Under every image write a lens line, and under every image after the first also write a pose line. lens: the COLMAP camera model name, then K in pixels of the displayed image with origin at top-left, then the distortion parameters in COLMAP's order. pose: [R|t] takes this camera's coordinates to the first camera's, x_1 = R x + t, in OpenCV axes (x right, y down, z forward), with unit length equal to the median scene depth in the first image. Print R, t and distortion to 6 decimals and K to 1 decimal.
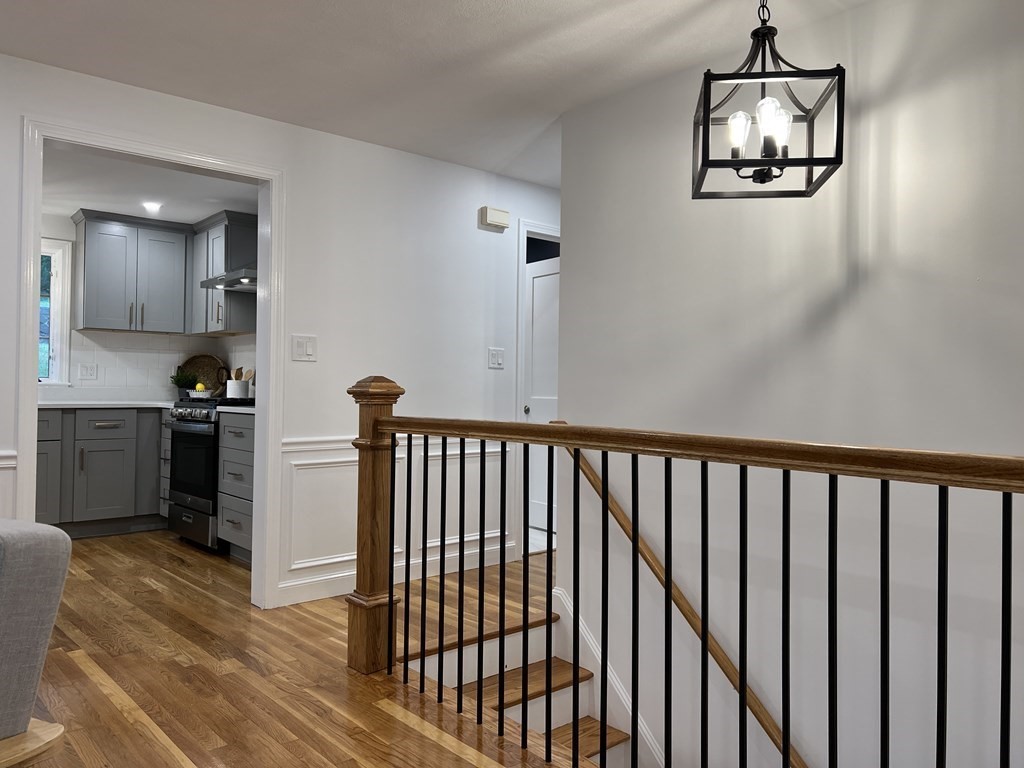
lens RADIAL K [[754.8, 0, 514.1], [0, 754.8, 372.6], [0, 0, 1]] dist [-0.006831, -0.004688]
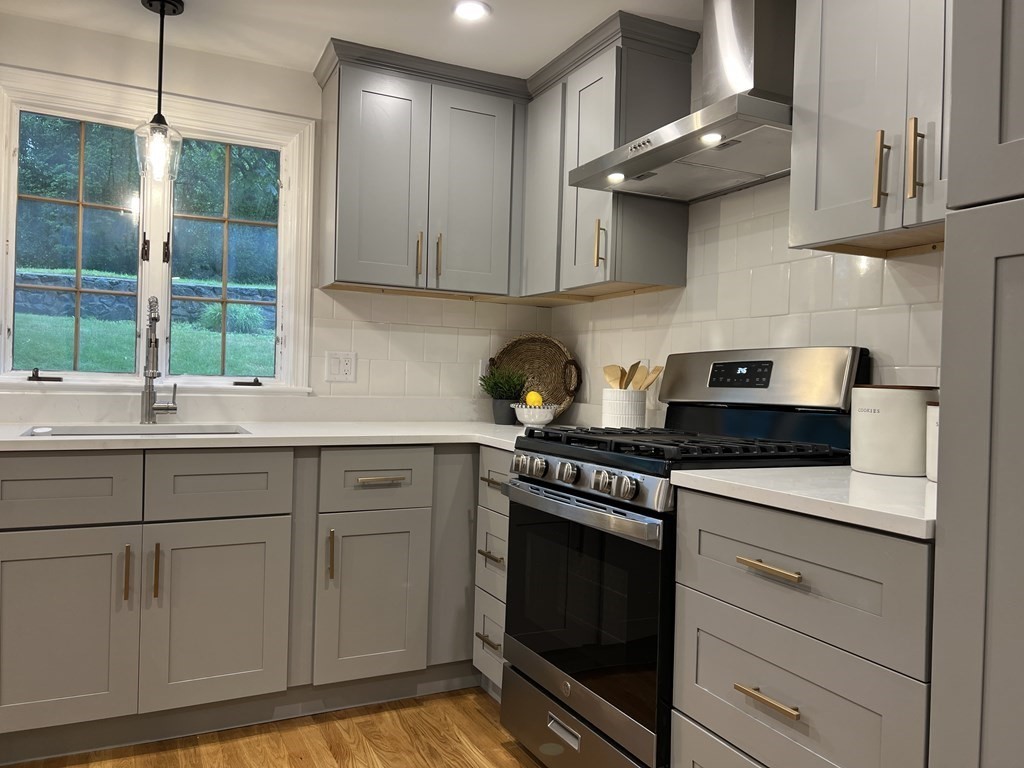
lens RADIAL K [[777.0, 0, 504.1], [0, 777.0, 384.4], [0, 0, 1]] dist [0.001342, -0.006522]
pose [[0.957846, 0.018625, -0.286678, -0.304961], [-0.012218, 0.999634, 0.024121, -0.003747], [0.287023, -0.019602, 0.957723, 0.519178]]
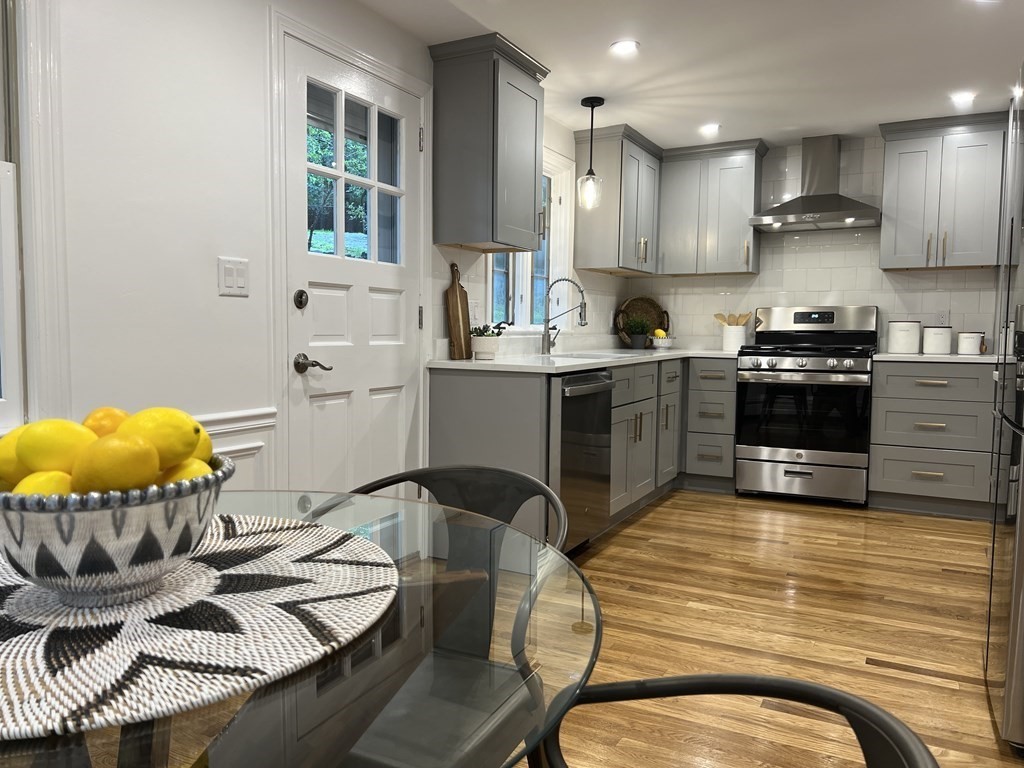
lens RADIAL K [[777.0, 0, 504.1], [0, 777.0, 384.4], [0, 0, 1]] dist [0.001342, -0.006522]
pose [[0.949790, -0.028454, 0.311592, -0.962102], [-0.002595, 0.995106, 0.098782, -0.012240], [-0.312878, -0.094630, 0.945067, 0.172891]]
